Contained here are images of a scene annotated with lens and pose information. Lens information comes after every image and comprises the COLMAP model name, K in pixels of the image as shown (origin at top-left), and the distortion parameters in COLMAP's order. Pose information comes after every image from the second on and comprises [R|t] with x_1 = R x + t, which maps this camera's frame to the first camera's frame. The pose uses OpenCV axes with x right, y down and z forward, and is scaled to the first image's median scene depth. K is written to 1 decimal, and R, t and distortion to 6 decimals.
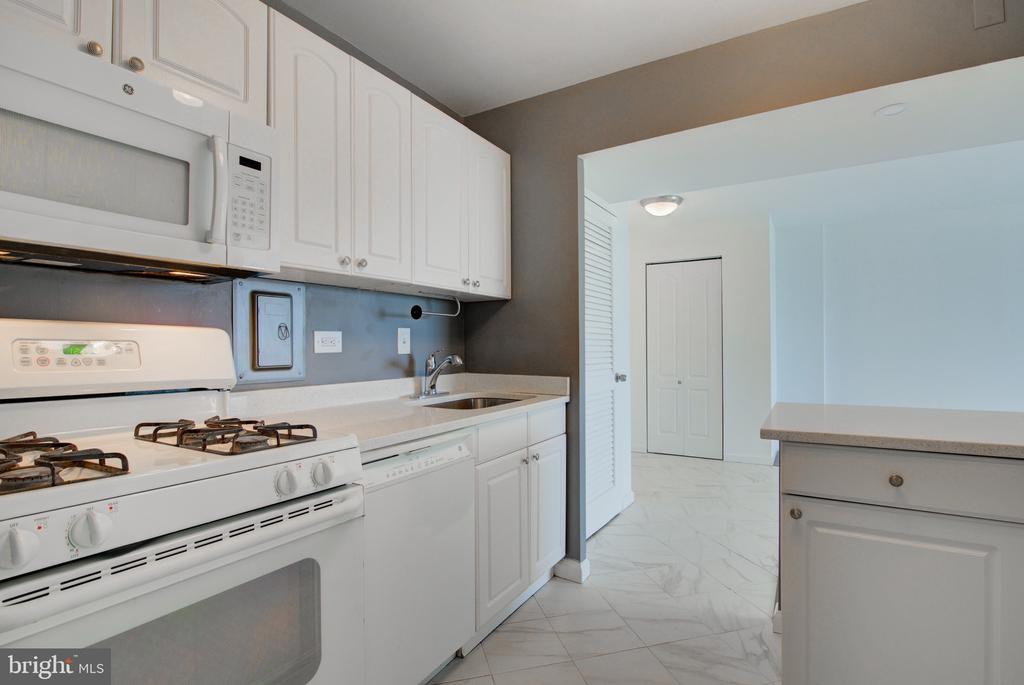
lens RADIAL K [[501.8, 0, 513.5], [0, 501.8, 348.4], [0, 0, 1]] dist [-0.017400, -0.000144]
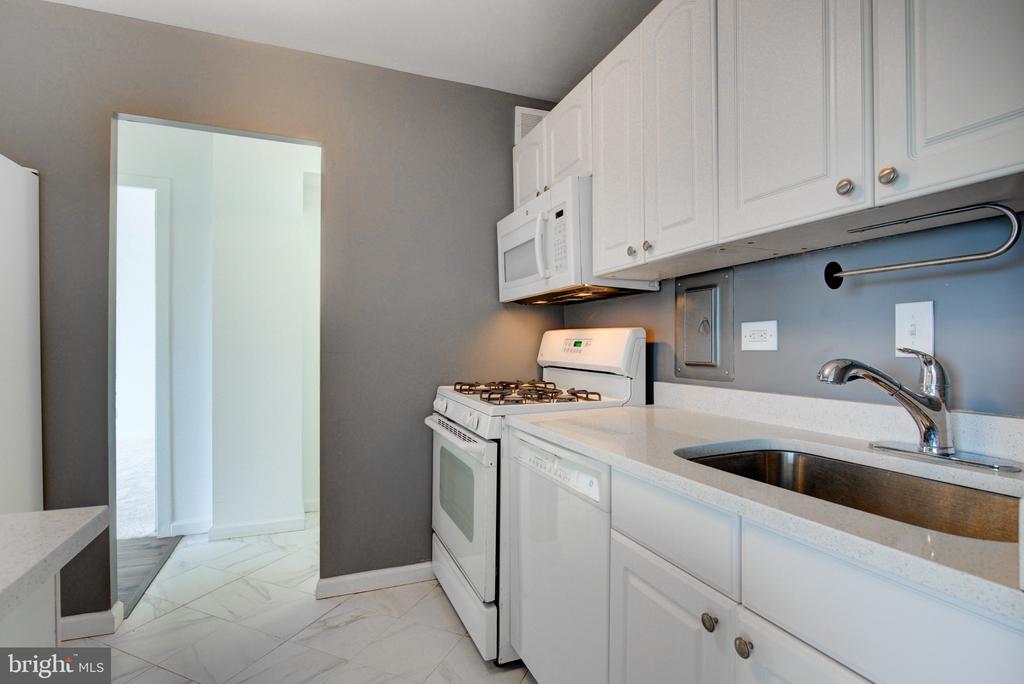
lens RADIAL K [[501.8, 0, 513.5], [0, 501.8, 347.9], [0, 0, 1]] dist [-0.017400, -0.000144]
pose [[-0.603485, 0.009245, -0.797321, 0.443104], [-0.000520, 0.999928, 0.011987, -0.003452], [0.797375, 0.007648, -0.603436, 1.118561]]
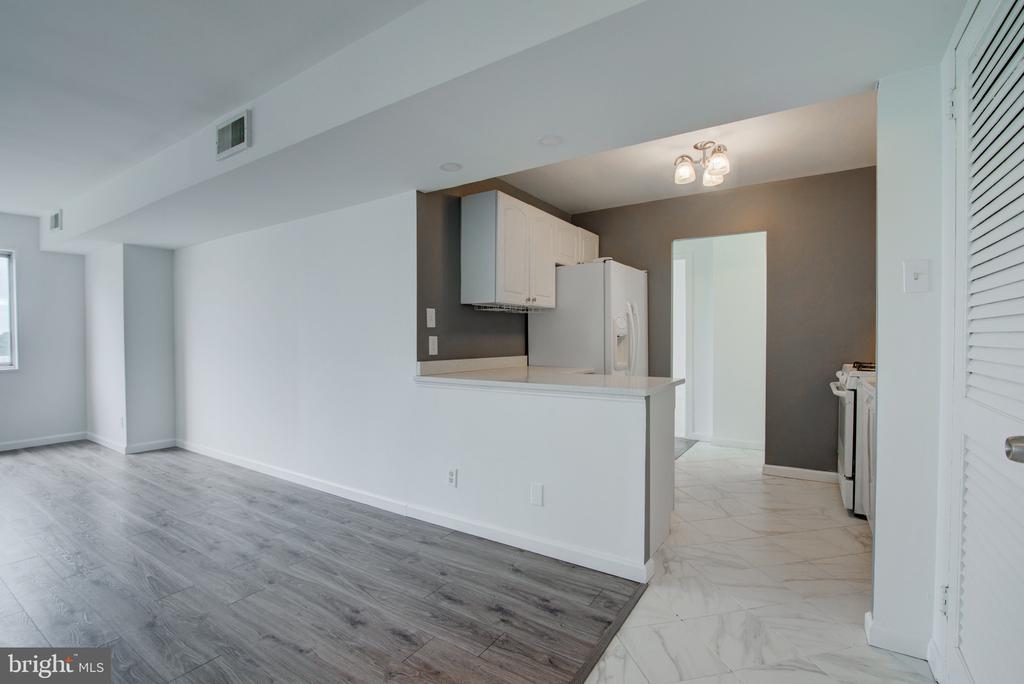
lens RADIAL K [[464.7, 0, 512.9], [0, 464.7, 348.3], [0, 0, 1]] dist [-0.015006, -0.000251]
pose [[-0.999185, 0.010912, 0.038852, 0.779082], [0.011705, 0.999726, 0.020257, -0.007639], [-0.038620, 0.020695, -0.999040, 2.029606]]
